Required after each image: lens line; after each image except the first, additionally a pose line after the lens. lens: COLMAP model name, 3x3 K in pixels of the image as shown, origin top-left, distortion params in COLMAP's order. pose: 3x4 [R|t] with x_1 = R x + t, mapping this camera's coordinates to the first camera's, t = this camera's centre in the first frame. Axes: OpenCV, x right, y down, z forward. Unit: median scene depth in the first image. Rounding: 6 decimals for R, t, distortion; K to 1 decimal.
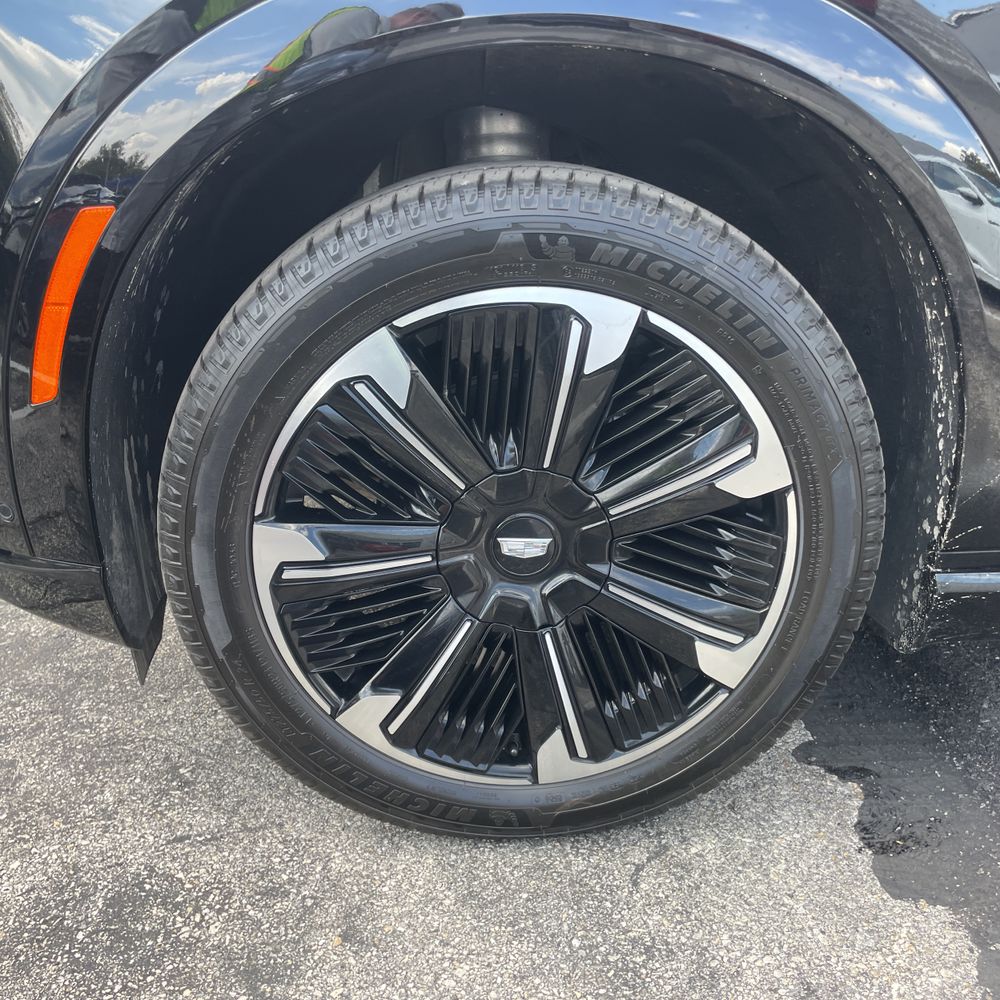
lens RADIAL K [[983.3, 0, 500.0], [0, 983.3, 500.0], [0, 0, 1]] dist [0.069685, -0.115786]
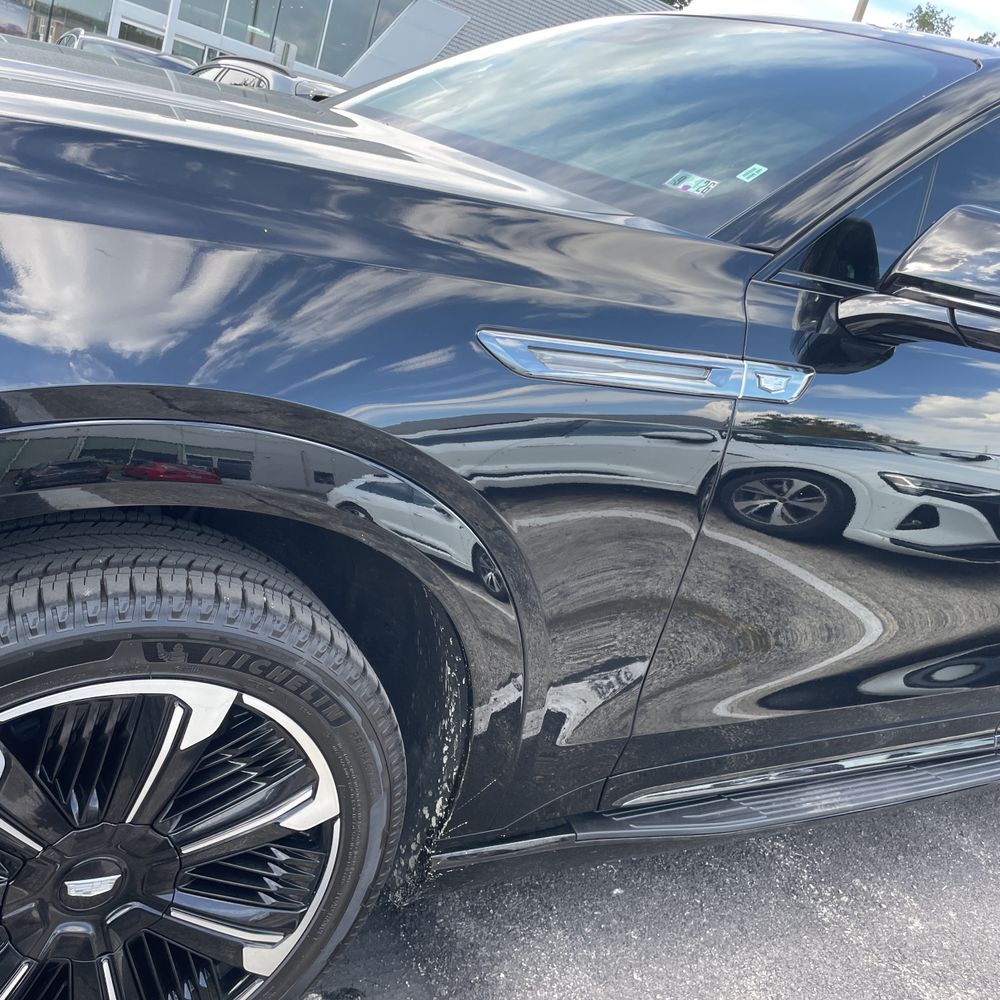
lens RADIAL K [[983.3, 0, 500.0], [0, 983.3, 500.0], [0, 0, 1]] dist [0.069685, -0.115786]
pose [[0.839631, 0.075715, 0.537854, -0.208950], [-0.077279, 0.996815, -0.019686, -0.373112], [-0.537632, -0.025036, 0.842808, -0.105341]]
